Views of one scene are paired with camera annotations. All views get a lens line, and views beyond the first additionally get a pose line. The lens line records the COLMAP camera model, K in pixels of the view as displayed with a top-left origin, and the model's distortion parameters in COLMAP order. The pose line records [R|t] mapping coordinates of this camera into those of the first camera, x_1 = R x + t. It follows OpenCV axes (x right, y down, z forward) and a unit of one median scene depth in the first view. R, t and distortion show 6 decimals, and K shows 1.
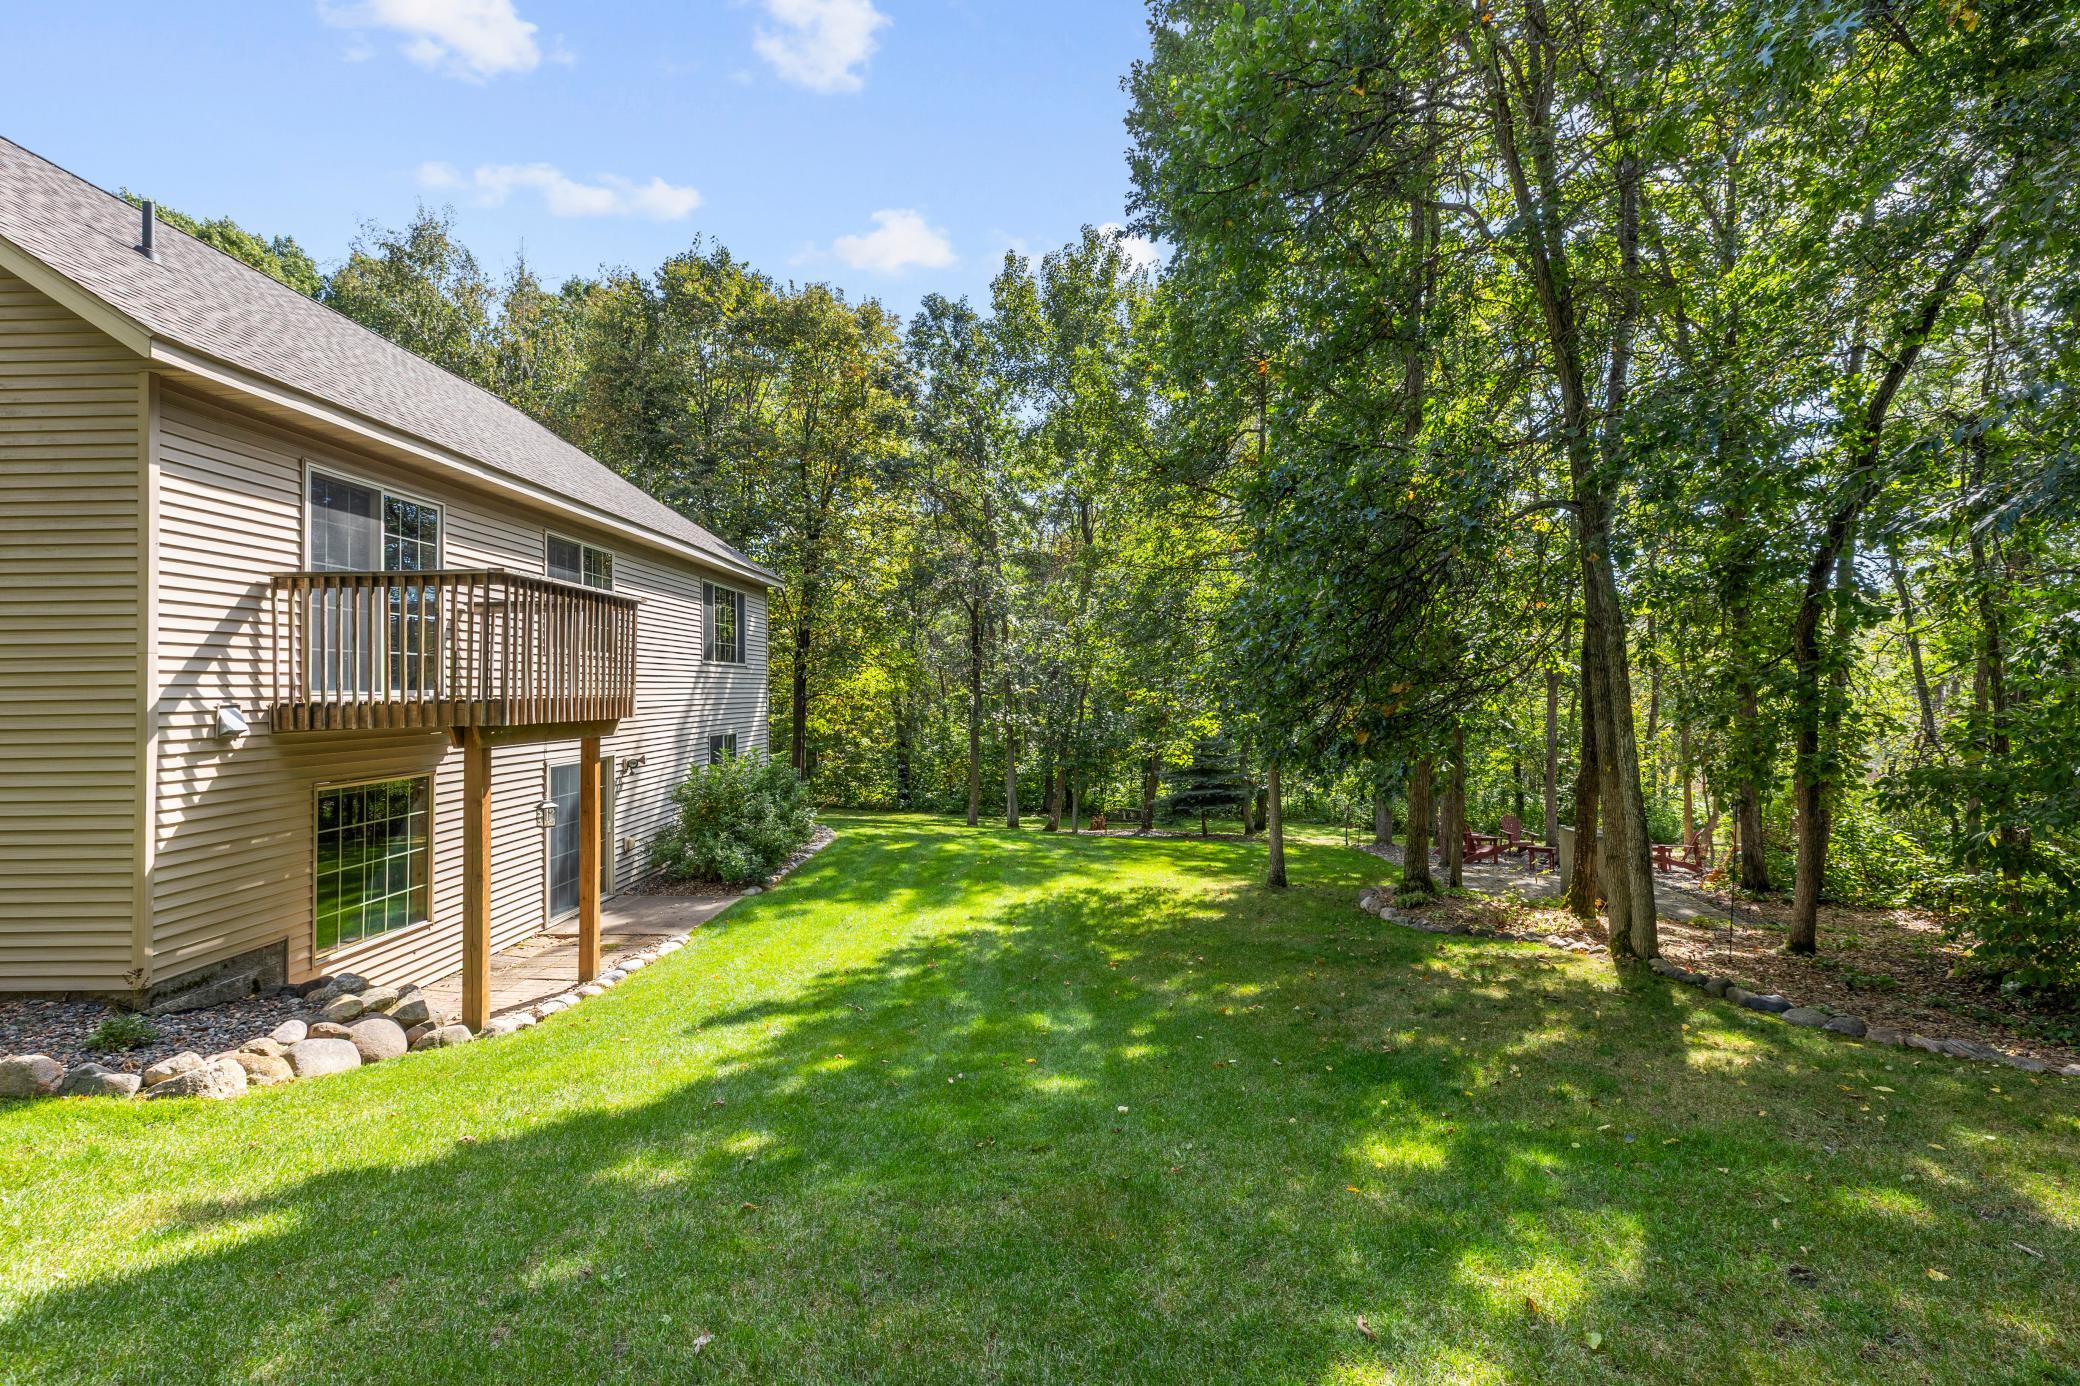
lens RADIAL K [[912.3, 0, 1039.6], [0, 912.3, 691.7], [0, 0, 1]] dist [-0.002551, 0.000085]
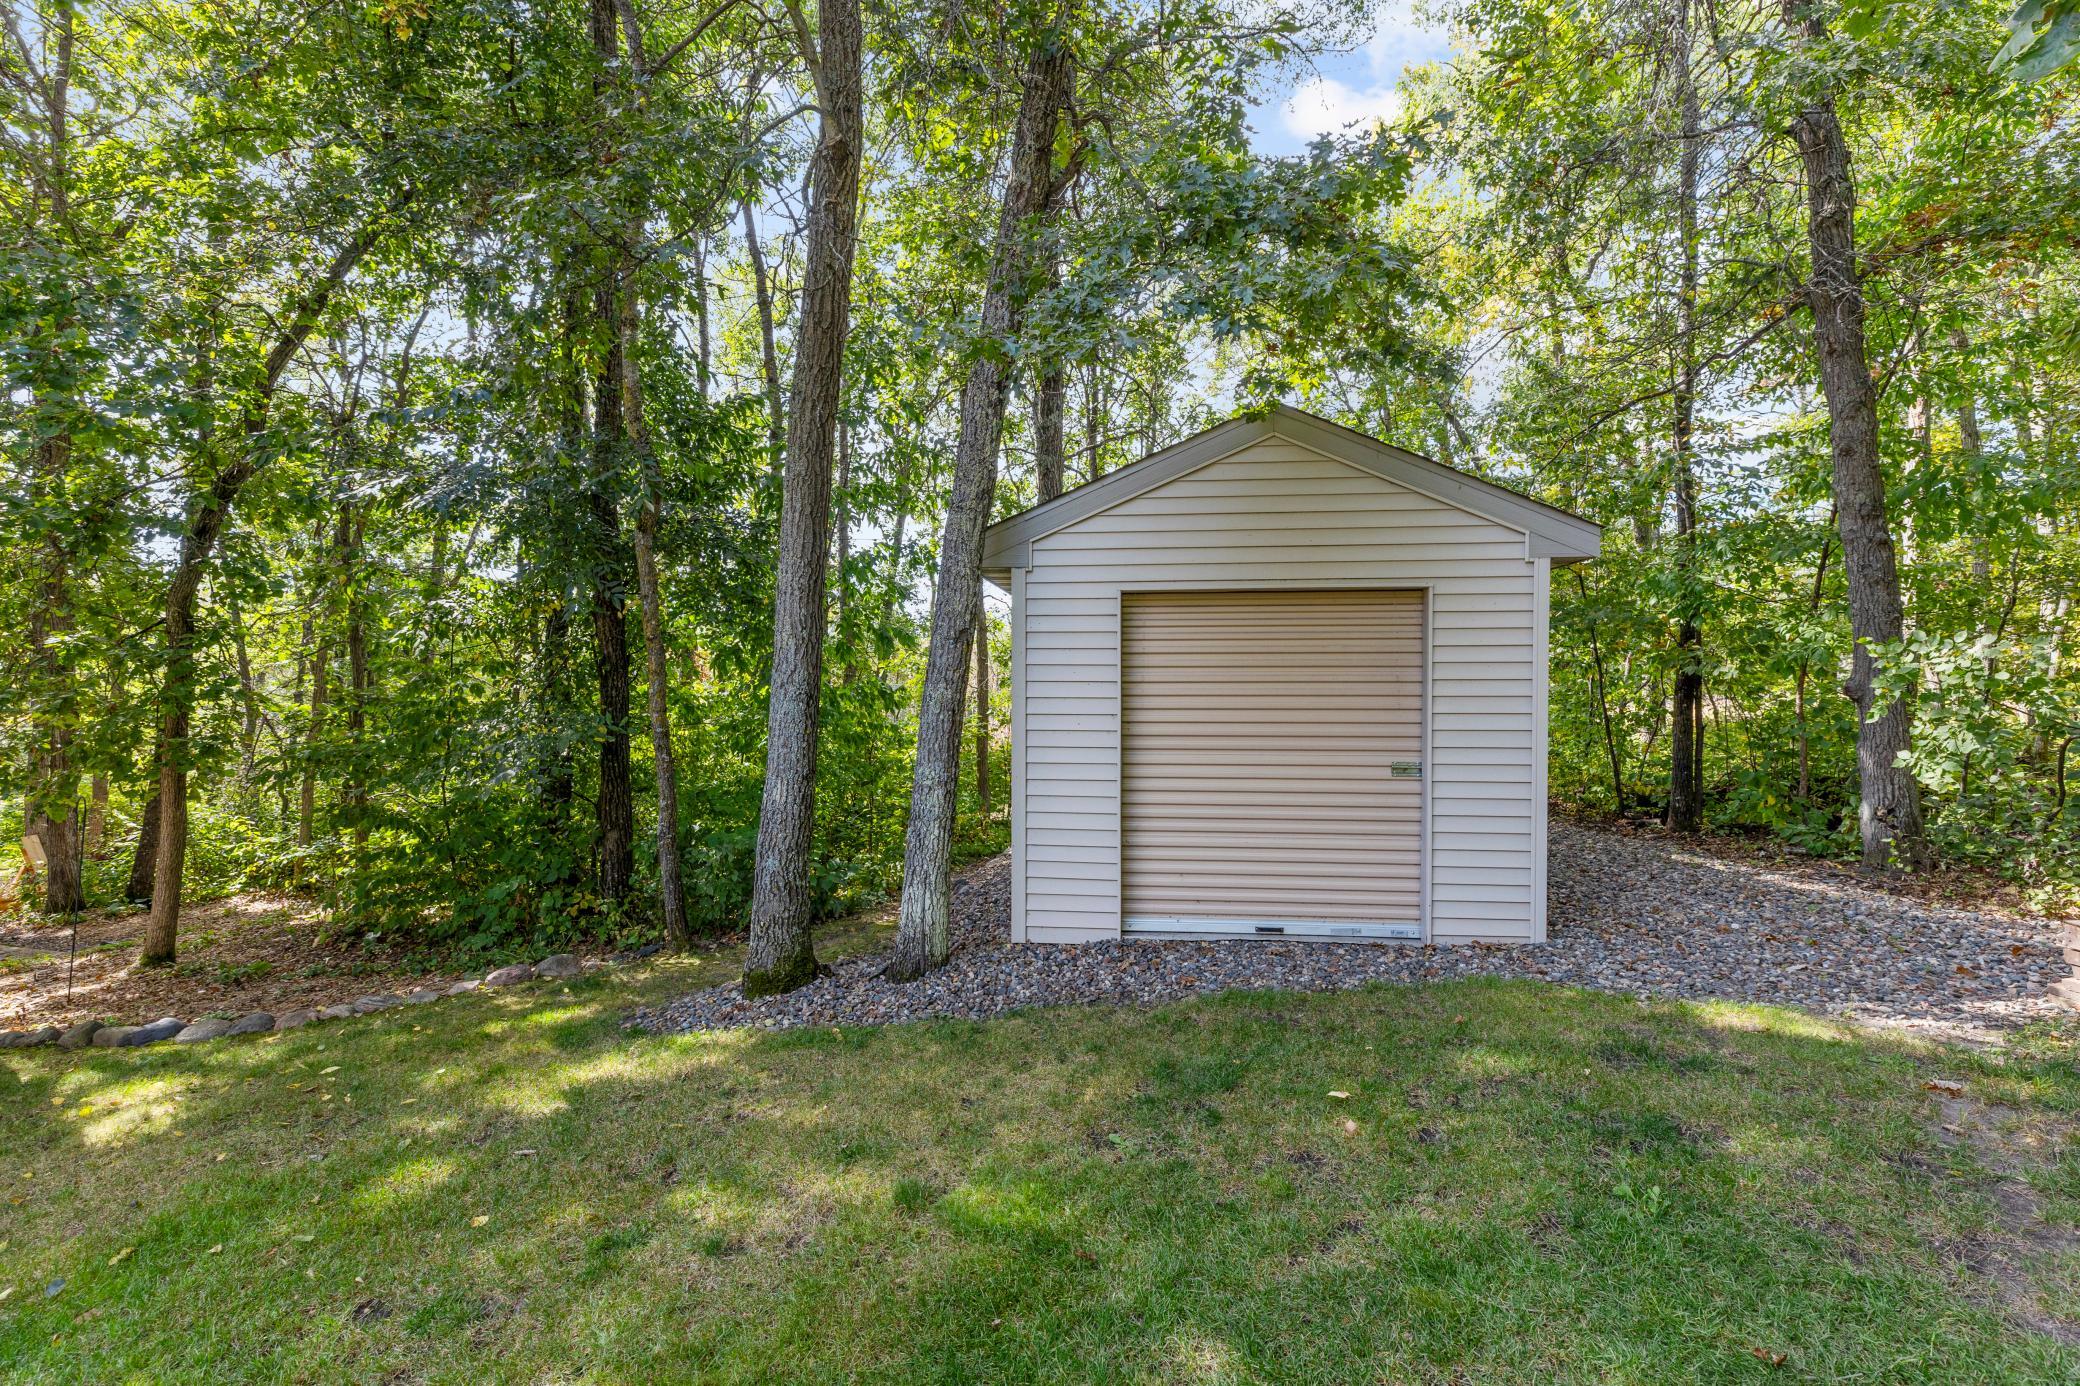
lens RADIAL K [[912.3, 0, 1040.5], [0, 912.3, 695.0], [0, 0, 1]] dist [-0.002551, 0.000085]
pose [[0.060405, -0.001958, 0.998172, 0.005837], [-0.008620, 0.999960, 0.002483, 0.020977], [-0.998137, -0.008754, 0.060386, 0.137496]]
